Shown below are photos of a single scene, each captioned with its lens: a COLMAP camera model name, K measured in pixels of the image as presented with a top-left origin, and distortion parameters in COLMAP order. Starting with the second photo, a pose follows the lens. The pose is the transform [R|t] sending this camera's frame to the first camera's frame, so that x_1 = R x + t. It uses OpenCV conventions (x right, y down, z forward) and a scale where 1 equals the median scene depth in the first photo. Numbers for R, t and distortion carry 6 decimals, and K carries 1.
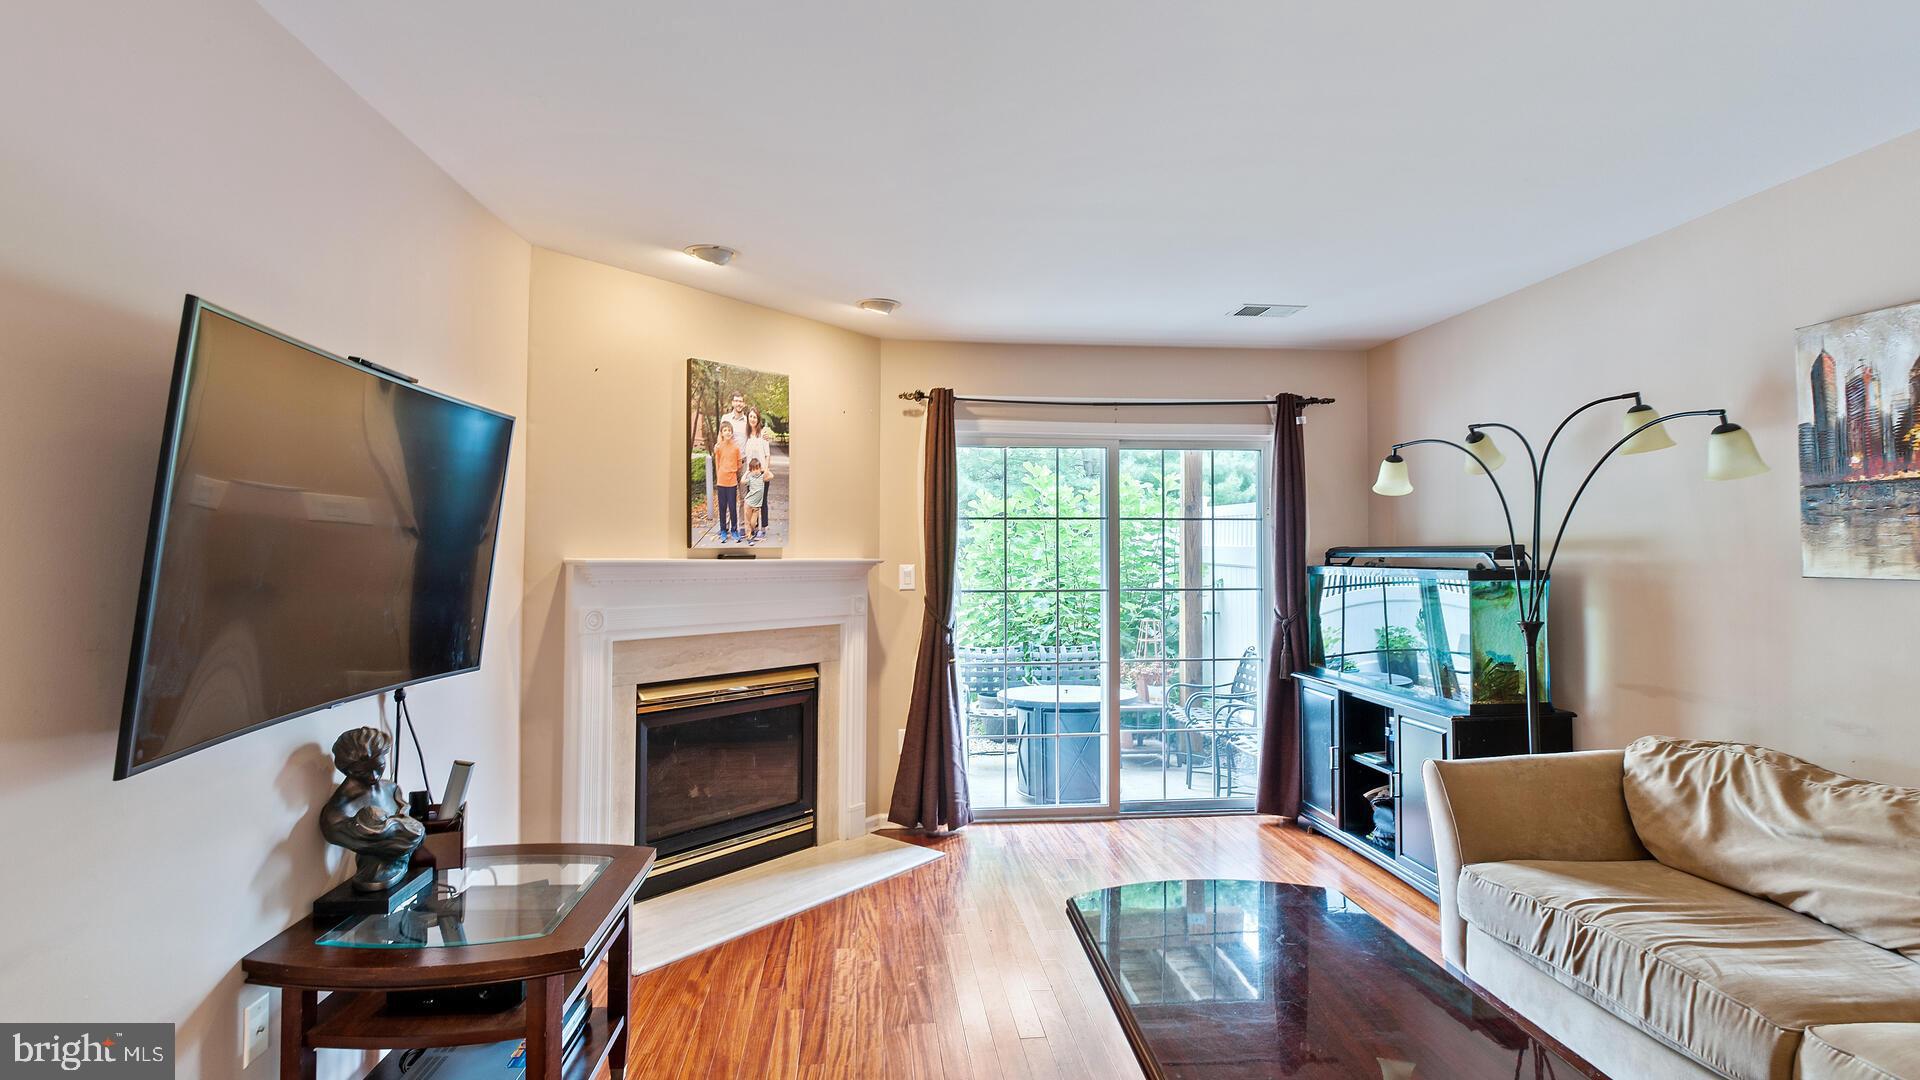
lens RADIAL K [[959.2, 0, 957.7], [0, 959.2, 543.4], [0, 0, 1]] dist [0.002338, 0.001597]
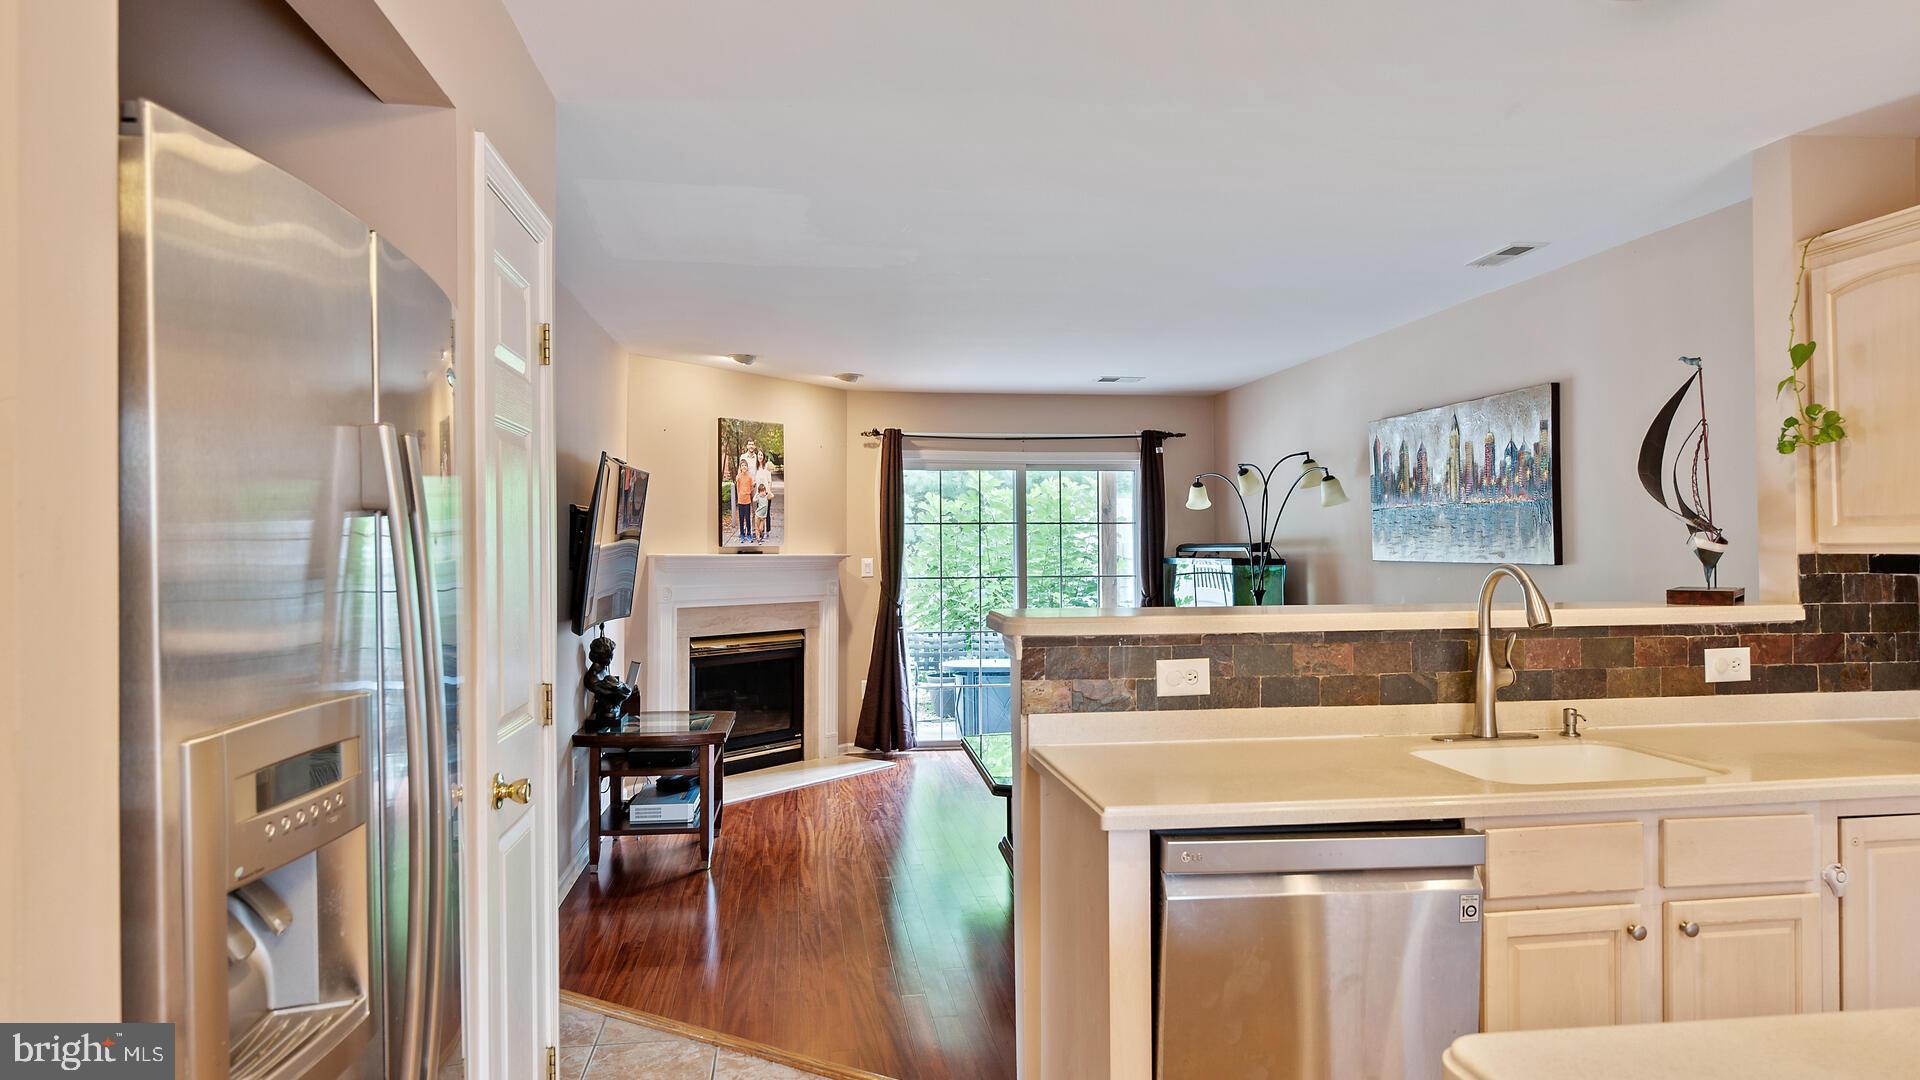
lens RADIAL K [[1152.1, 0, 1000.2], [0, 1152.1, 550.9], [0, 0, 1]] dist [-0.014172, -0.000289]
pose [[0.997195, -0.004671, 0.074698, 0.013358], [0.003869, 0.999933, 0.010868, -0.005287], [-0.074744, -0.010549, 0.997147, -0.671155]]
